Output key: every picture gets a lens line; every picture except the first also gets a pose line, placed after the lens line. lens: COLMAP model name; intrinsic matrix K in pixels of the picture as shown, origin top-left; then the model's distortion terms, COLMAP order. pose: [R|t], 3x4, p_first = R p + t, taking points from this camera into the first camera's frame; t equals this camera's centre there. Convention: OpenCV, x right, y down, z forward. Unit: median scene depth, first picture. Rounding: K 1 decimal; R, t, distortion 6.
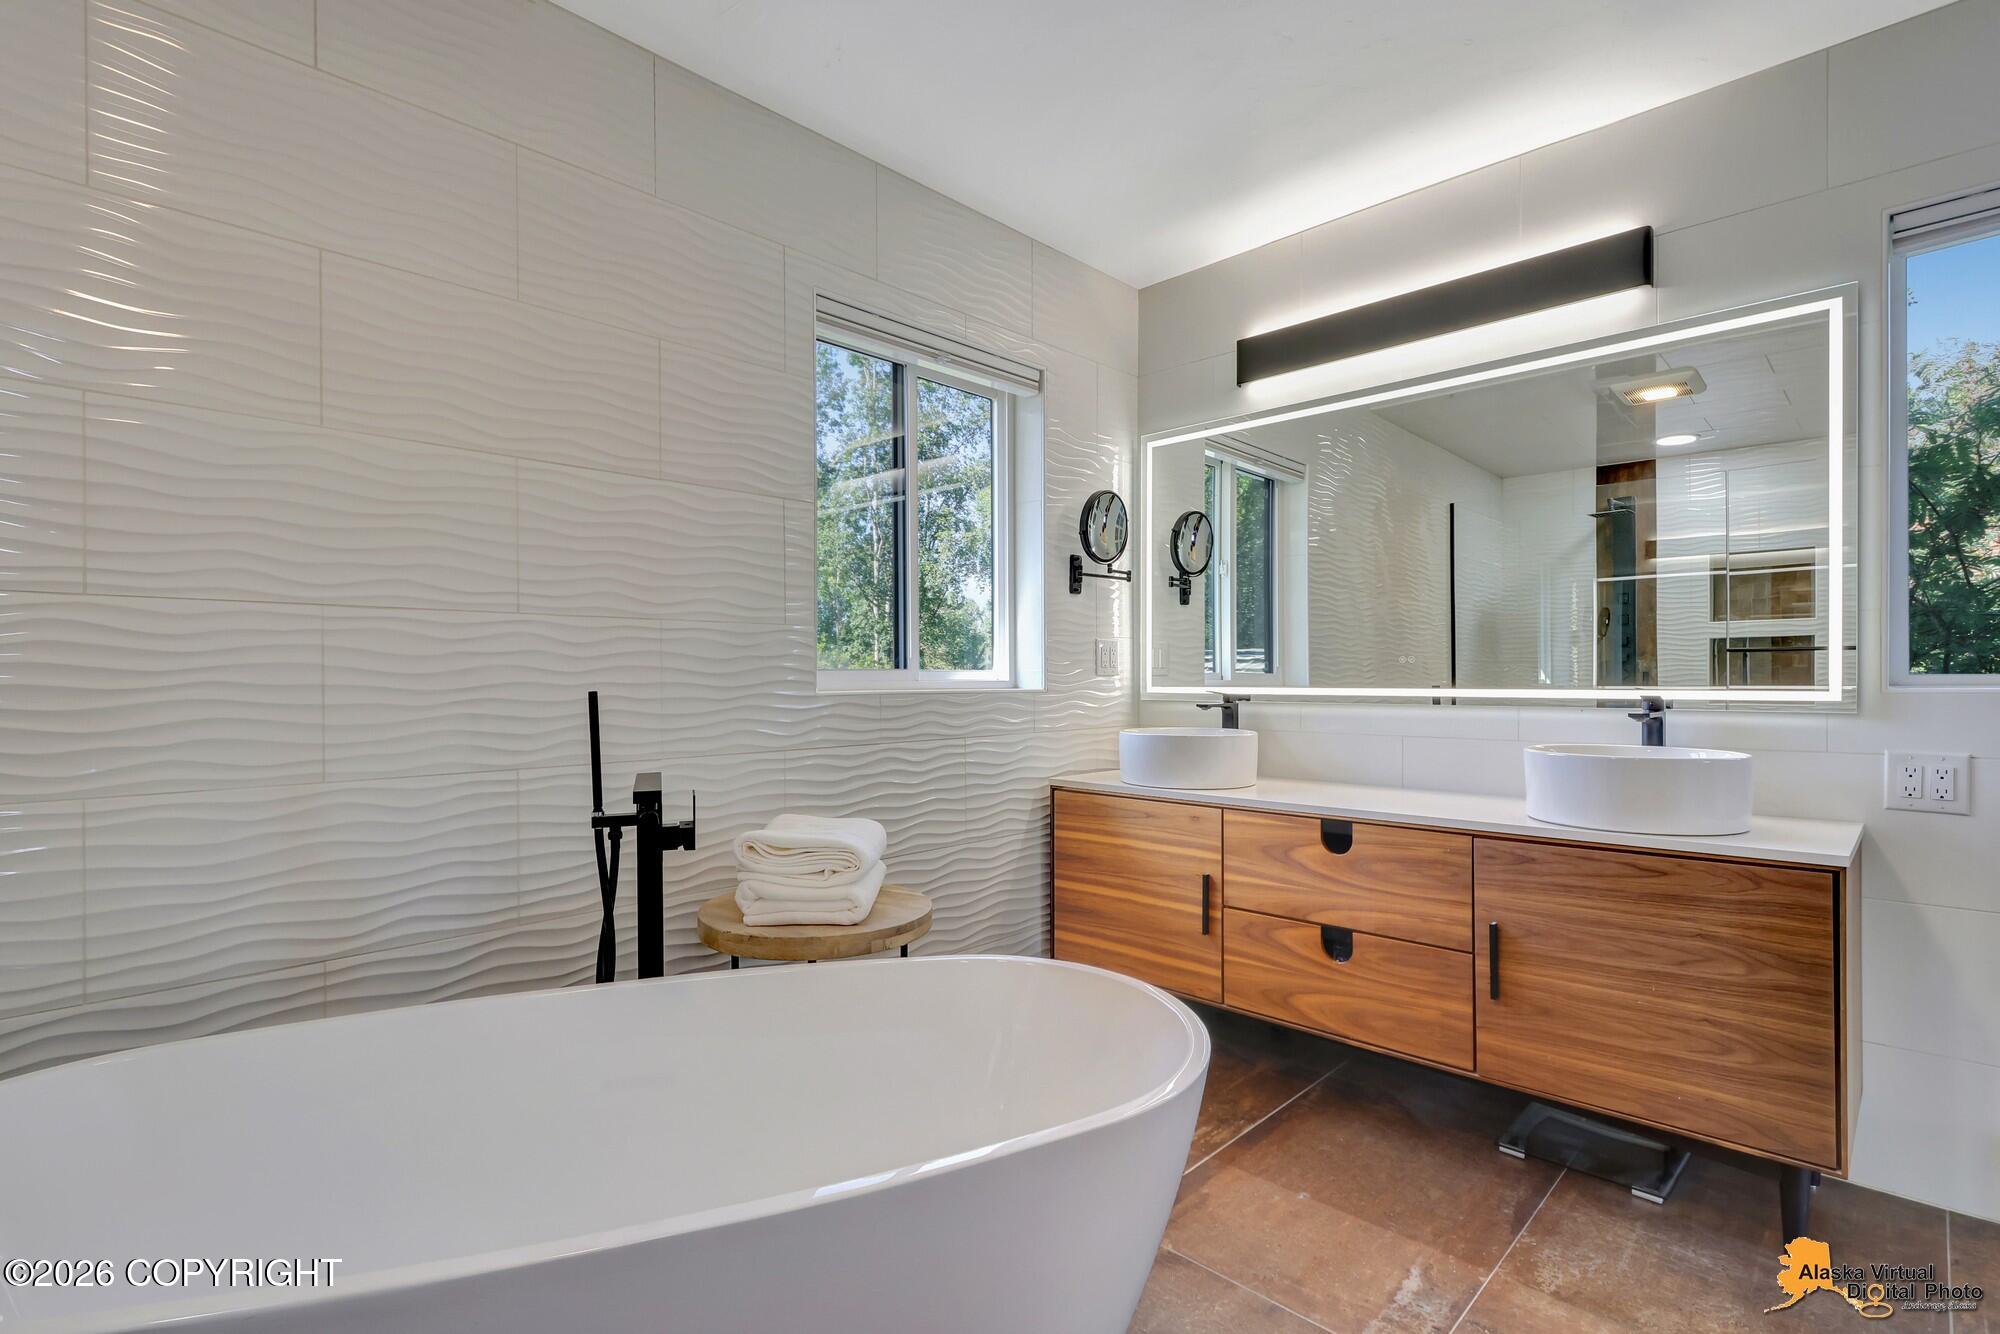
lens RADIAL K [[953.3, 0, 1004.9], [0, 953.3, 676.2], [0, 0, 1]] dist [0.002488, -0.000590]
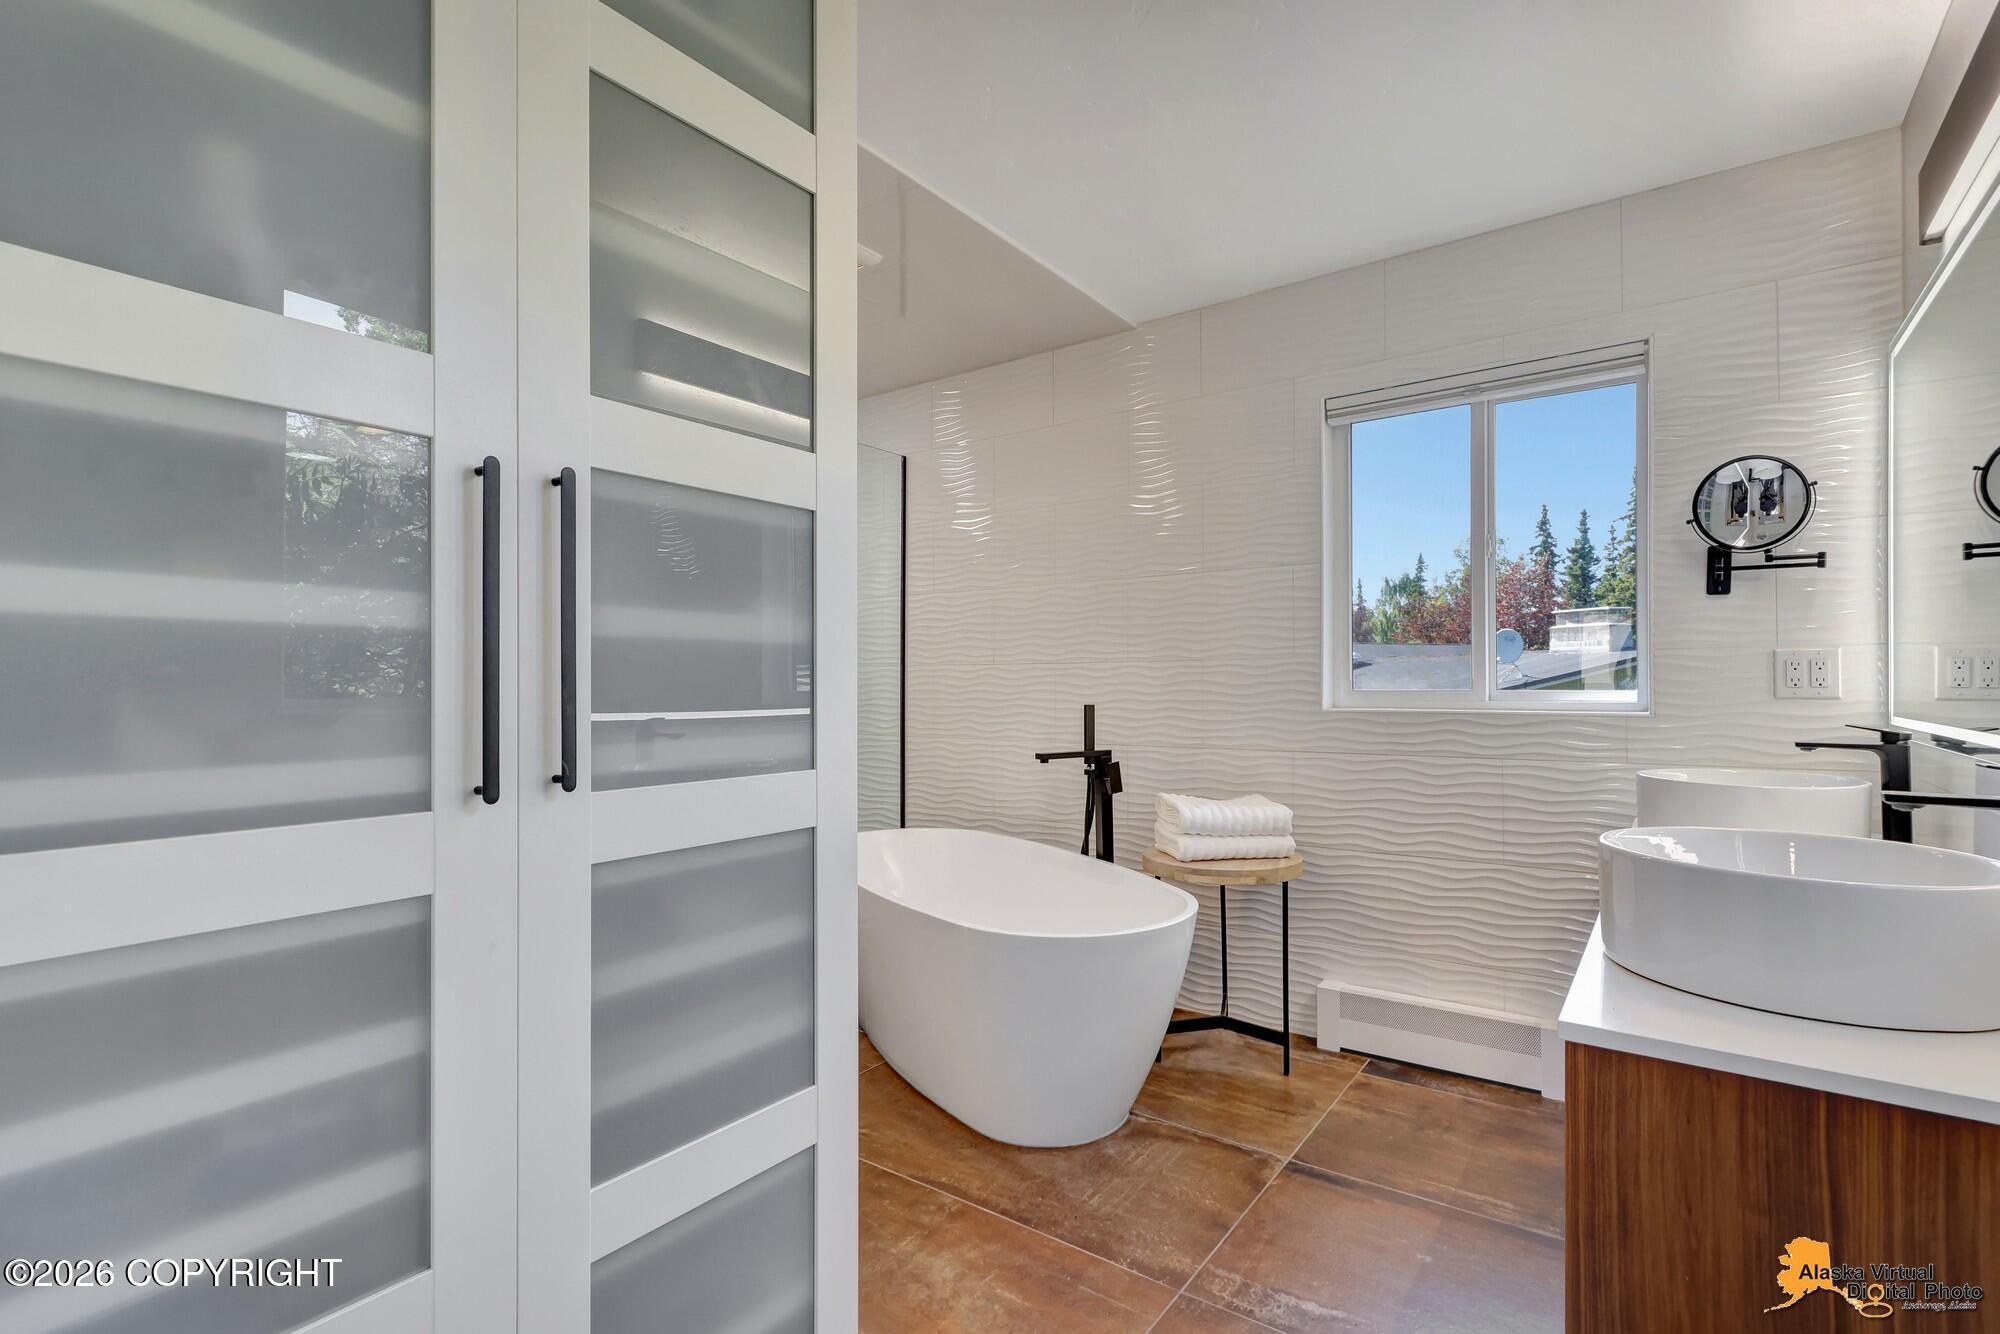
lens RADIAL K [[953.3, 0, 1004.9], [0, 953.3, 676.2], [0, 0, 1]] dist [0.002488, -0.000590]
pose [[0.142182, -0.010081, -0.989789, 1.143082], [0.002995, 0.999948, -0.009754, -0.018477], [0.989836, -0.001578, 0.142205, 0.440549]]
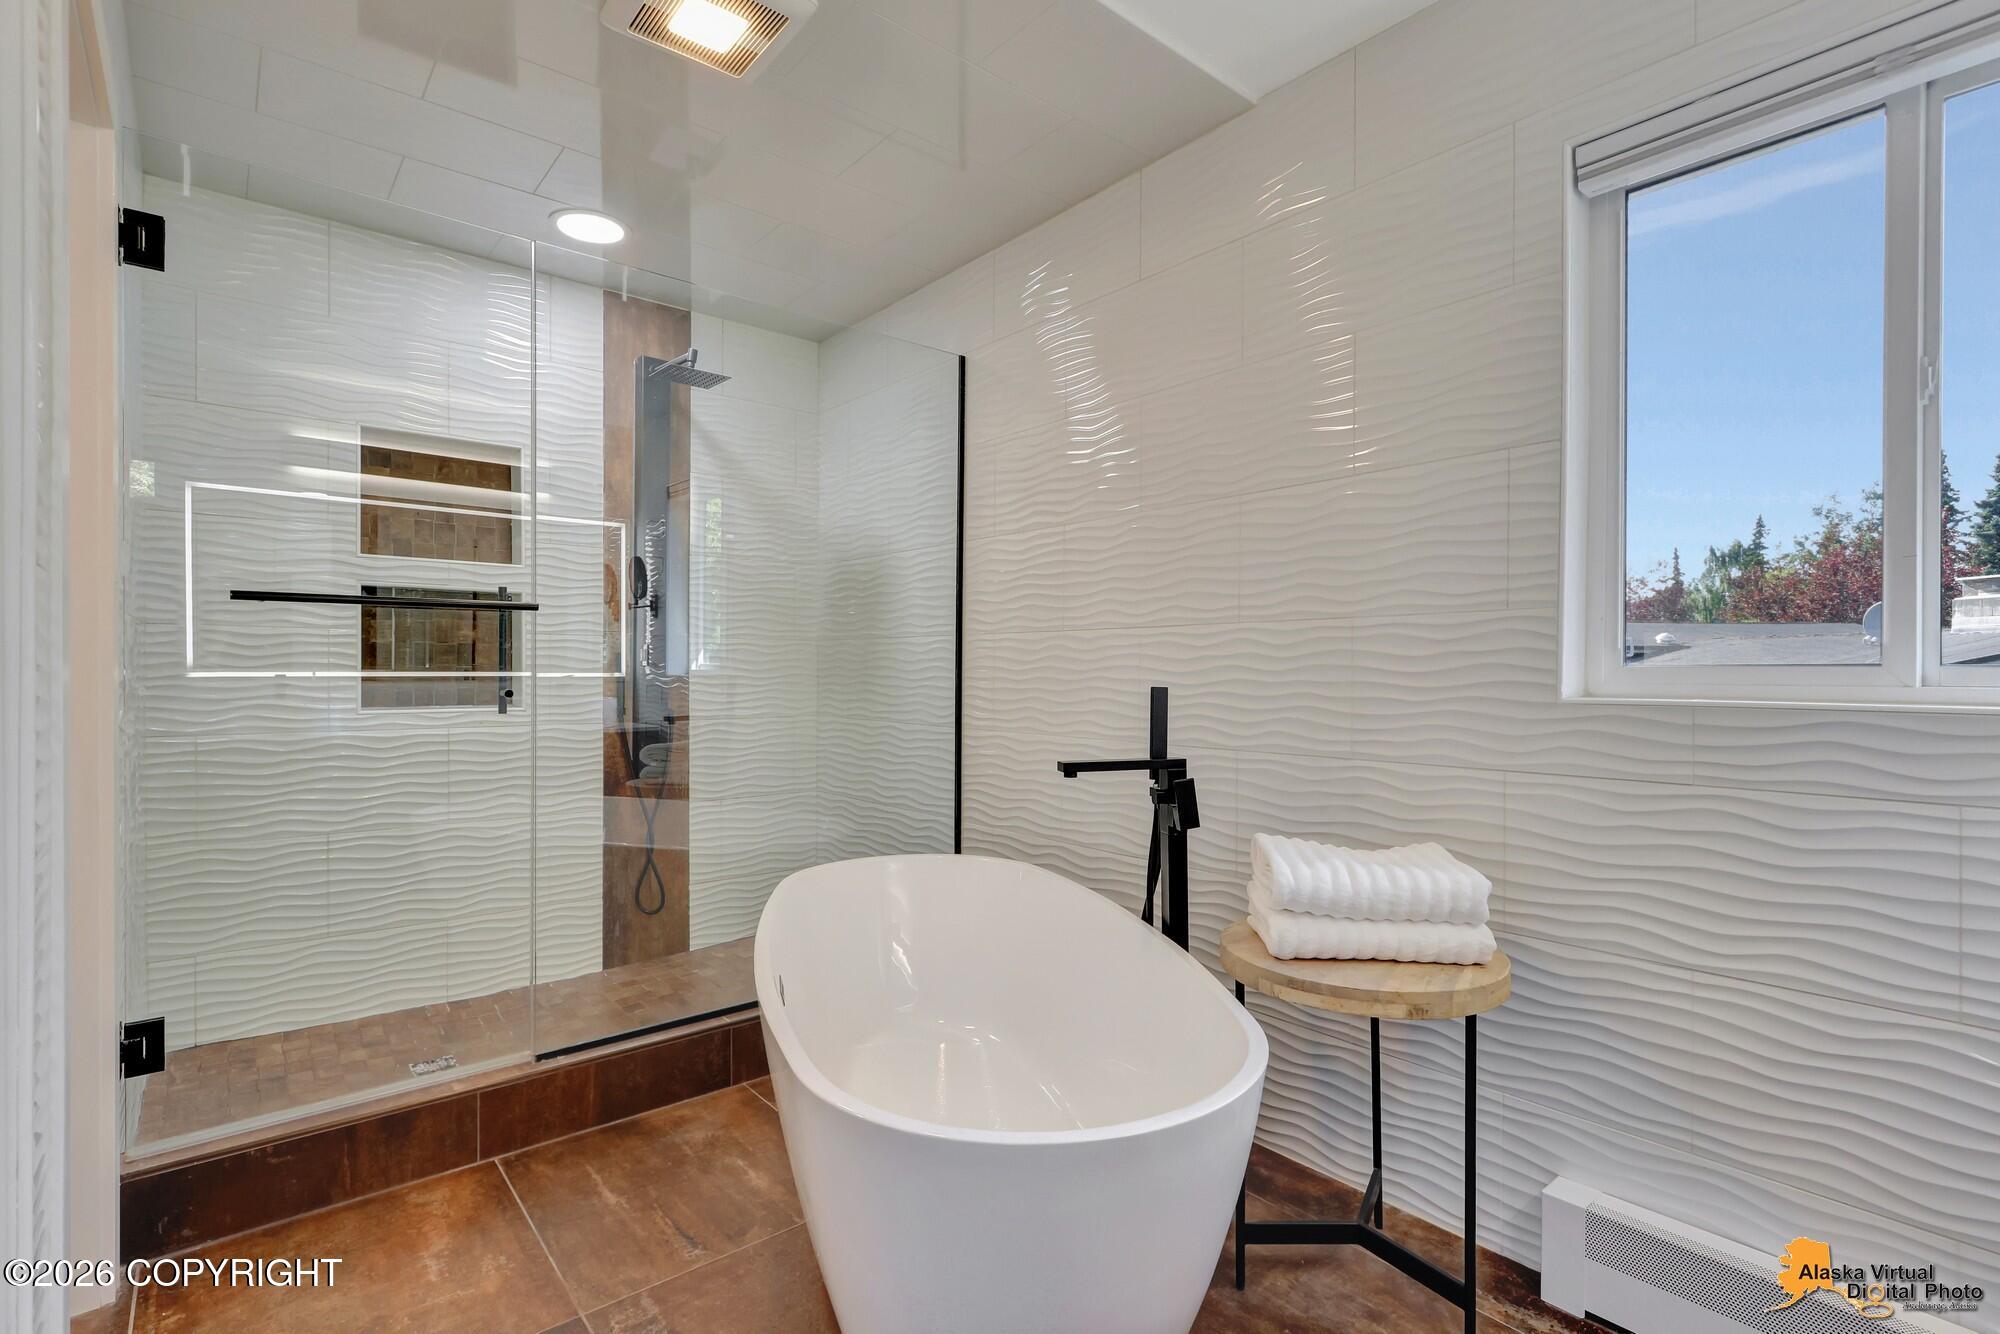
lens RADIAL K [[953.3, 0, 1004.9], [0, 953.3, 676.2], [0, 0, 1]] dist [0.002488, -0.000590]
pose [[-0.113556, 0.005874, -0.993514, 0.649460], [-0.002565, 0.999977, 0.006205, -0.004330], [0.993528, 0.003253, -0.113538, 0.740790]]
